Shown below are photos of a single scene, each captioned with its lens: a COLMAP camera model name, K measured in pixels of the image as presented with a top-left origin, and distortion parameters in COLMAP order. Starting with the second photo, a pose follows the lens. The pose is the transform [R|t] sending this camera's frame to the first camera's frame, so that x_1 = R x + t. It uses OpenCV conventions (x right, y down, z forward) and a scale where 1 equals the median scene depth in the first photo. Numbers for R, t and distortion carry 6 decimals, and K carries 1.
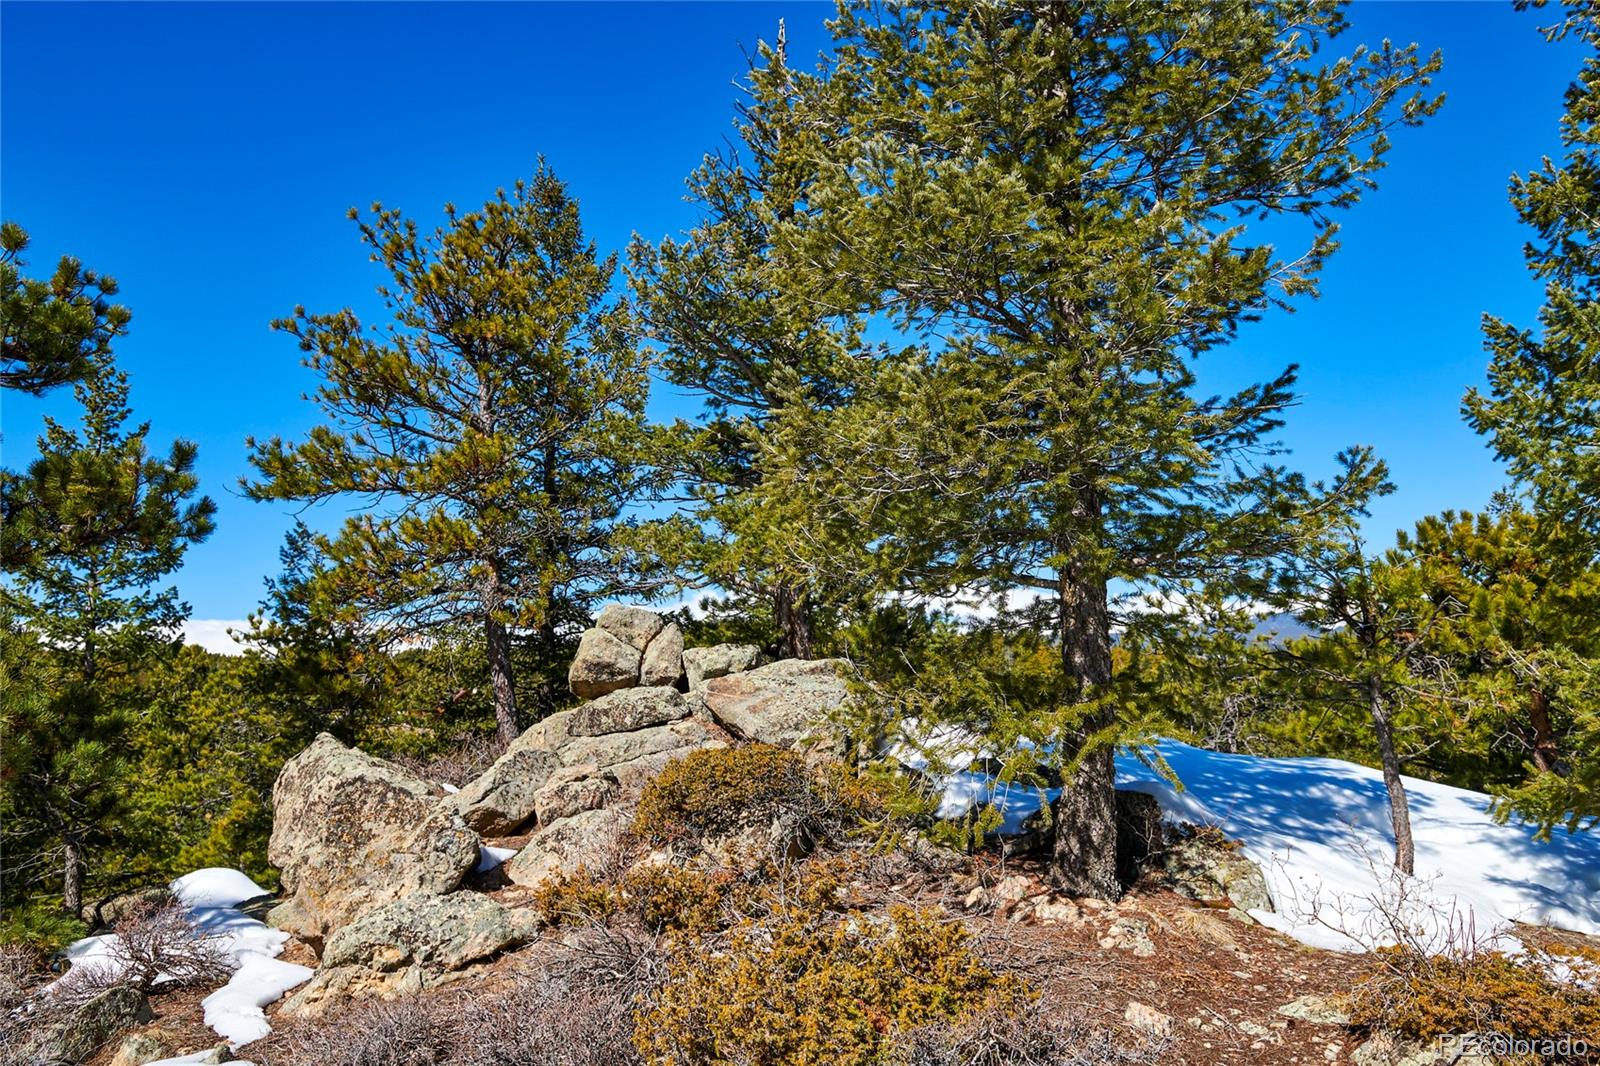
lens RADIAL K [[1119.9, 0, 800.0], [0, 1119.9, 533.0], [0, 0, 1]] dist [0.000053, 0.000112]
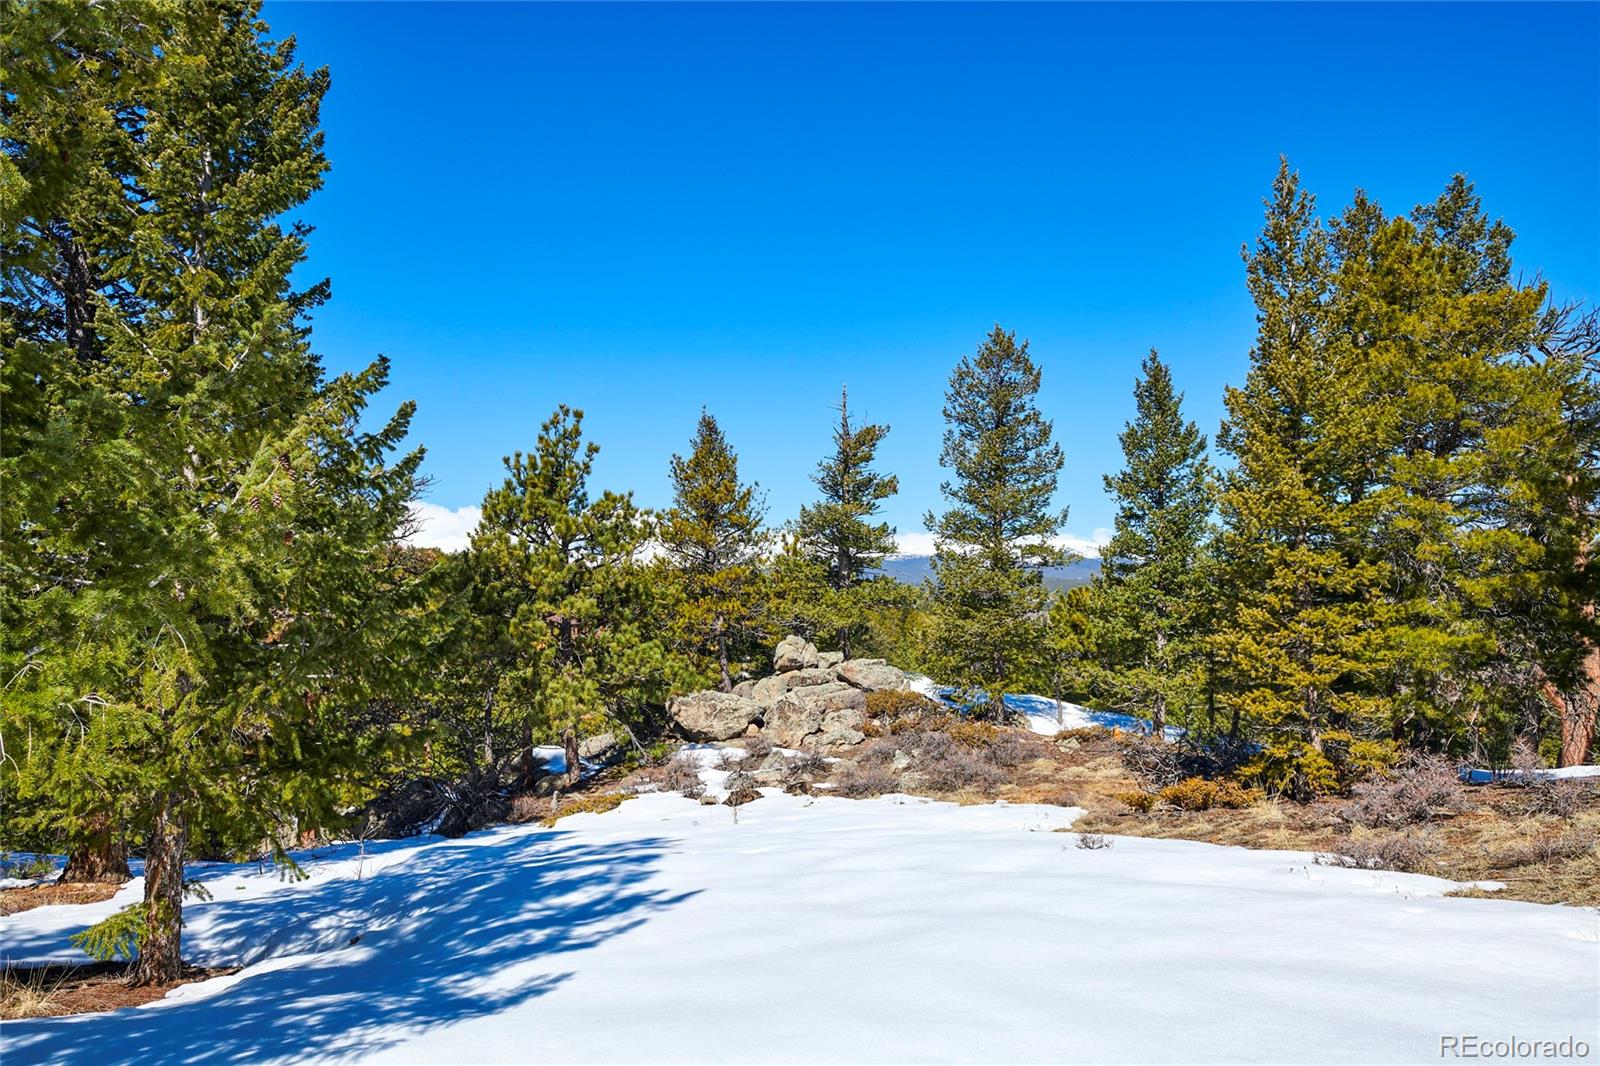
lens RADIAL K [[1244.6, 0, 800.0], [0, 1244.6, 533.0], [0, 0, 1]] dist [0.000209, -0.000016]
pose [[0.955145, 0.039524, 0.293490, -1.045357], [-0.059375, 0.996489, 0.059034, -0.360681], [-0.290126, -0.073811, 0.954138, -1.820625]]
